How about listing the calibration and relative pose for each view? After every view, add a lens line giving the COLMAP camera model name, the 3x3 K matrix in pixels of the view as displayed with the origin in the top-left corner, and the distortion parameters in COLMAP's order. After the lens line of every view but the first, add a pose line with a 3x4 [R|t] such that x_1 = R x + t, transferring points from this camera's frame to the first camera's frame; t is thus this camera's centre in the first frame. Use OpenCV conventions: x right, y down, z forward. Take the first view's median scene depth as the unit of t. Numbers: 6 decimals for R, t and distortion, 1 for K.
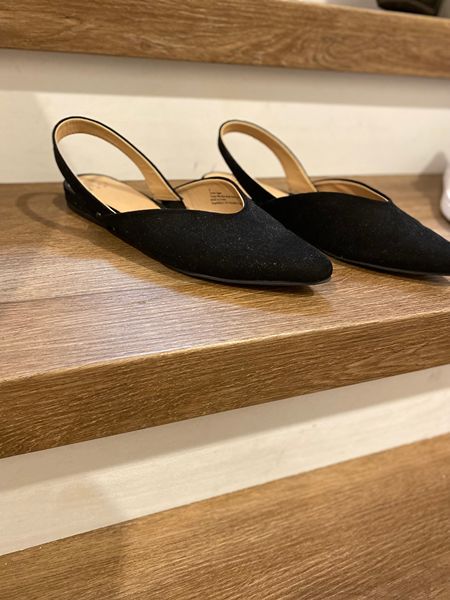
lens RADIAL K [[457.1, 0, 228.6], [0, 457.1, 303.2], [0, 0, 1]] dist [0.023360, -0.022136]
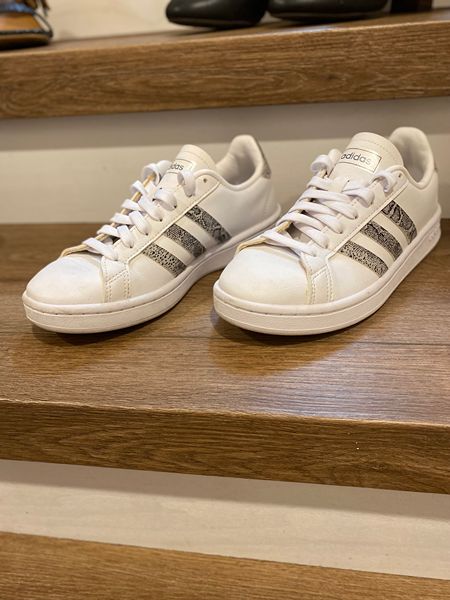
lens RADIAL K [[457.1, 0, 224.2], [0, 457.1, 301.3], [0, 0, 1]] dist [0.023360, -0.022136]
pose [[0.860798, 0.117837, -0.495117, 1.099117], [-0.129150, 0.991559, 0.011452, -0.191986], [0.492287, 0.054086, 0.868751, 0.392796]]
